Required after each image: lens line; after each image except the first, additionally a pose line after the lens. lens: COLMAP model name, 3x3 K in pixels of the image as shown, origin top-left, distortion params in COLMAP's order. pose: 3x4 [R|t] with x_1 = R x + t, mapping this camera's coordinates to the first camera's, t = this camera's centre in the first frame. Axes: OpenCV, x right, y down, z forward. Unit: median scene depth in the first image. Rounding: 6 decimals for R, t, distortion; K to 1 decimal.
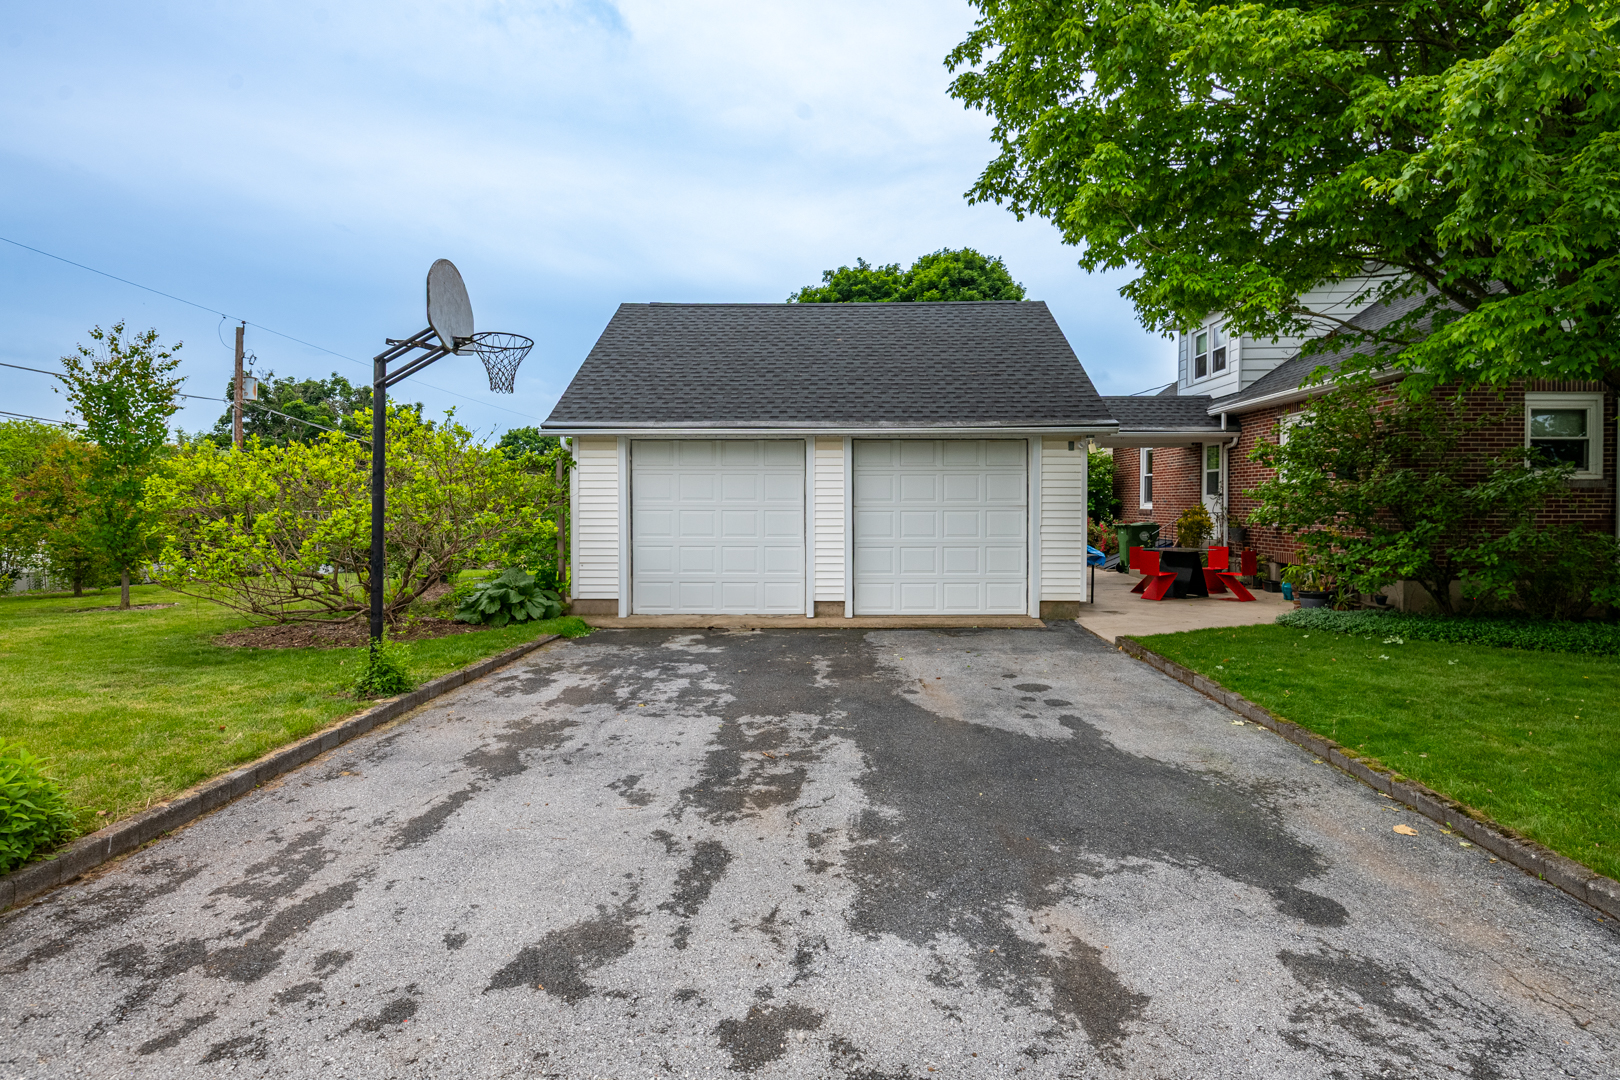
lens RADIAL K [[801.3, 0, 796.7], [0, 801.3, 527.2], [0, 0, 1]] dist [0.001937, -0.008668]
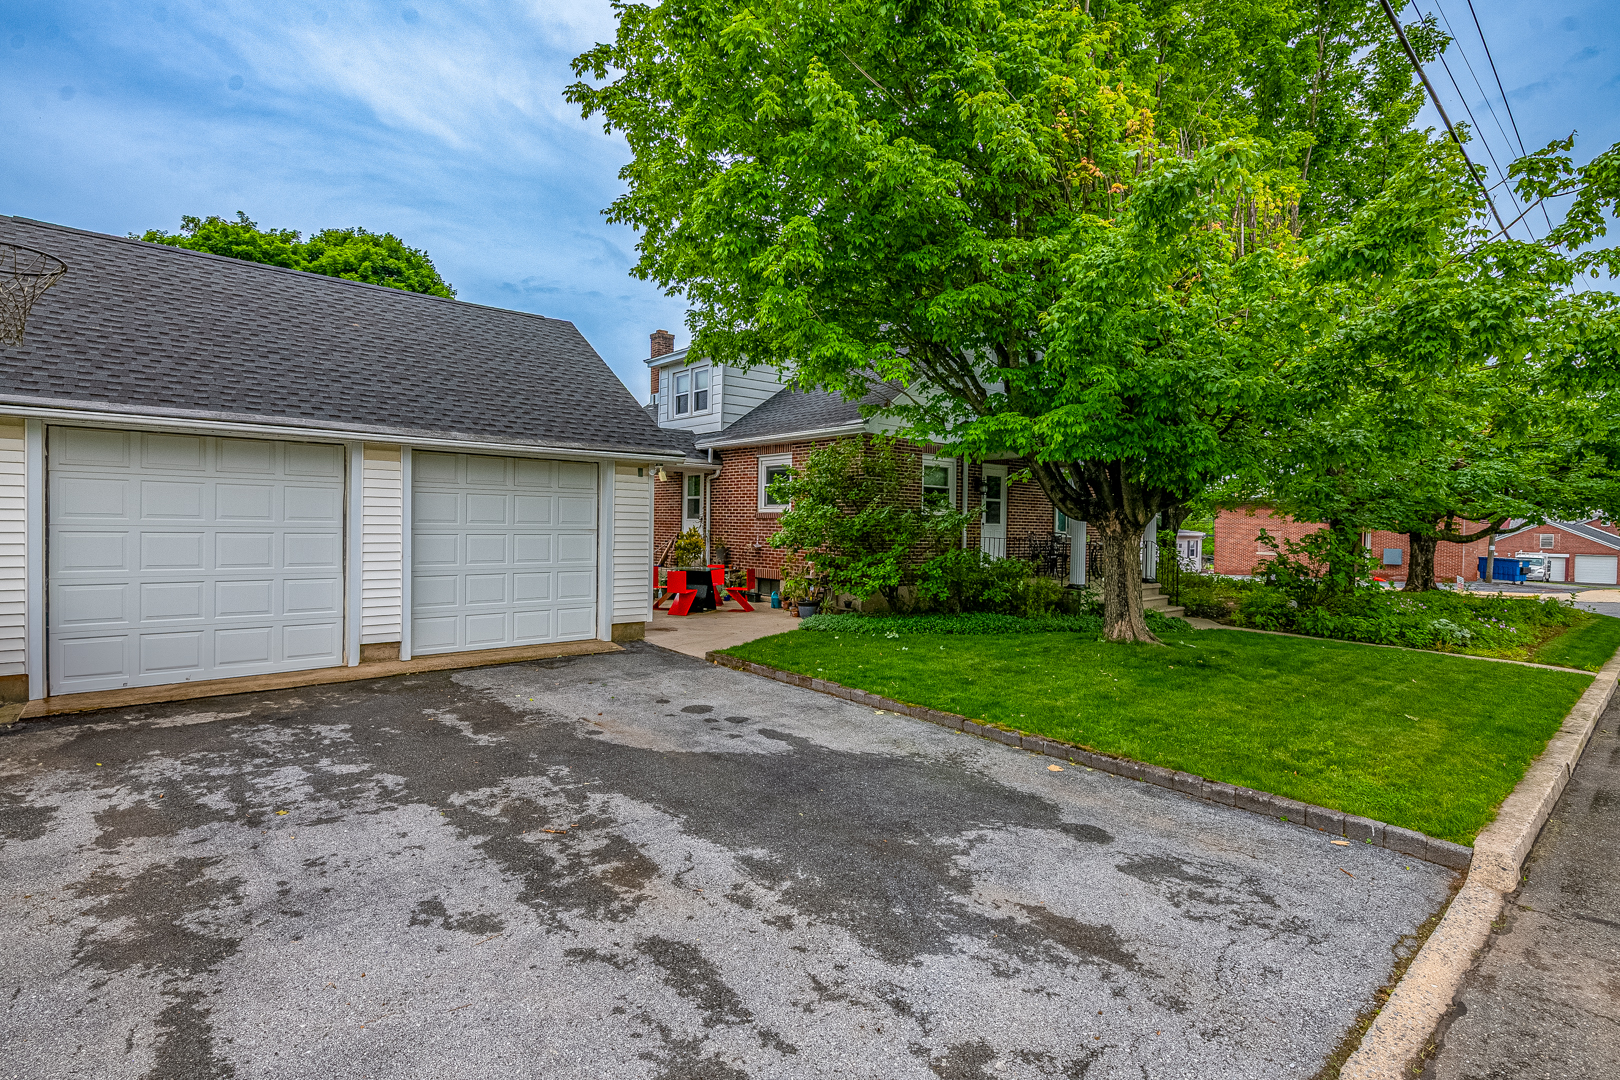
lens RADIAL K [[801.3, 0, 805.9], [0, 801.3, 540.7], [0, 0, 1]] dist [0.001937, -0.008668]
pose [[0.728340, -0.001247, 0.685215, -0.438573], [0.002398, 0.999997, -0.000729, -0.024539], [-0.685212, 0.002174, 0.728341, 0.201465]]
